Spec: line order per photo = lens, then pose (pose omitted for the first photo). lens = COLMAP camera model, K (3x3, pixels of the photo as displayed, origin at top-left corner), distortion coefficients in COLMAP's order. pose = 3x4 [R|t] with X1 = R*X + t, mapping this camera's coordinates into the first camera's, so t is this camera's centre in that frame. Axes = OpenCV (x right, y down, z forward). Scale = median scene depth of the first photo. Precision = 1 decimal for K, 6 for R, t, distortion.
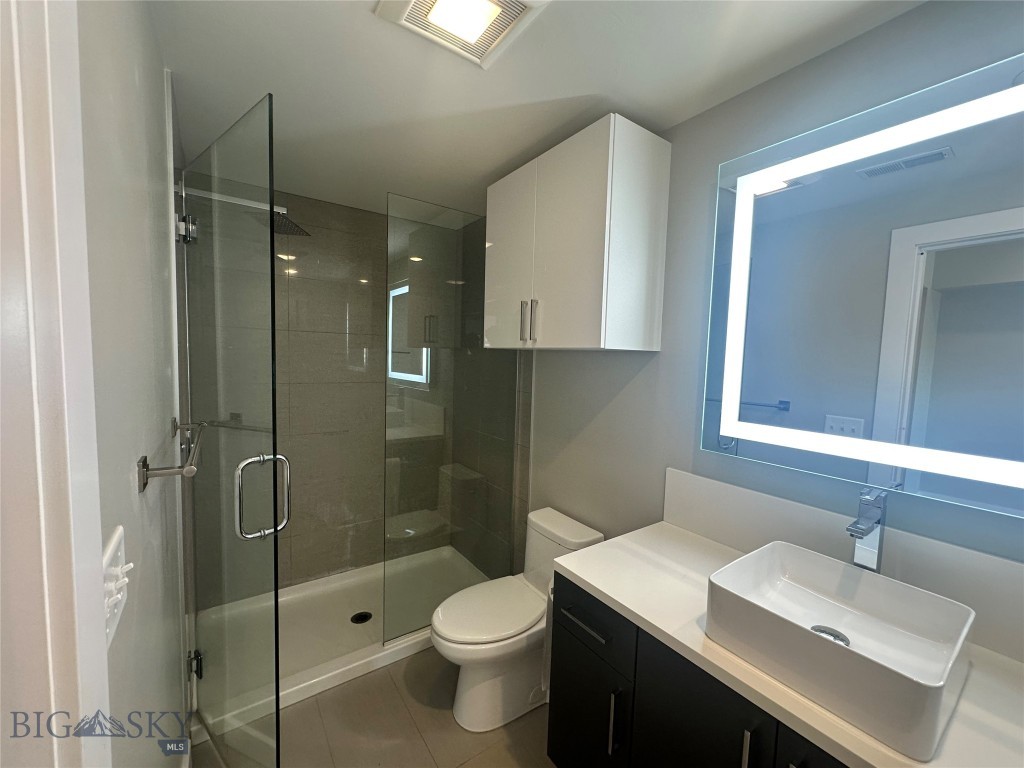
lens RADIAL K [[403.9, 0, 508.6], [0, 403.9, 384.4], [0, 0, 1]] dist [-0.013091, -0.000275]
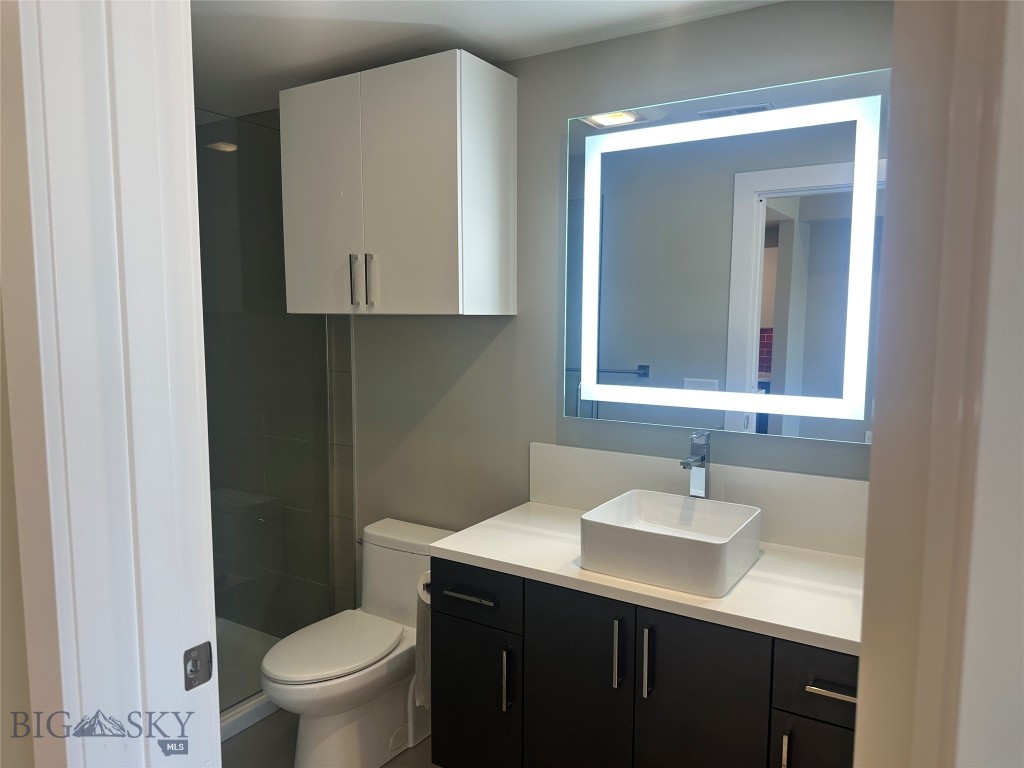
lens RADIAL K [[706.8, 0, 512.0], [0, 706.8, 384.0], [0, 0, 1]] dist [0.005735, -0.003323]
pose [[0.918906, -0.063982, 0.389254, -0.259238], [0.051099, 0.997751, 0.043372, 0.002930], [-0.391154, -0.019964, 0.920109, -0.452036]]
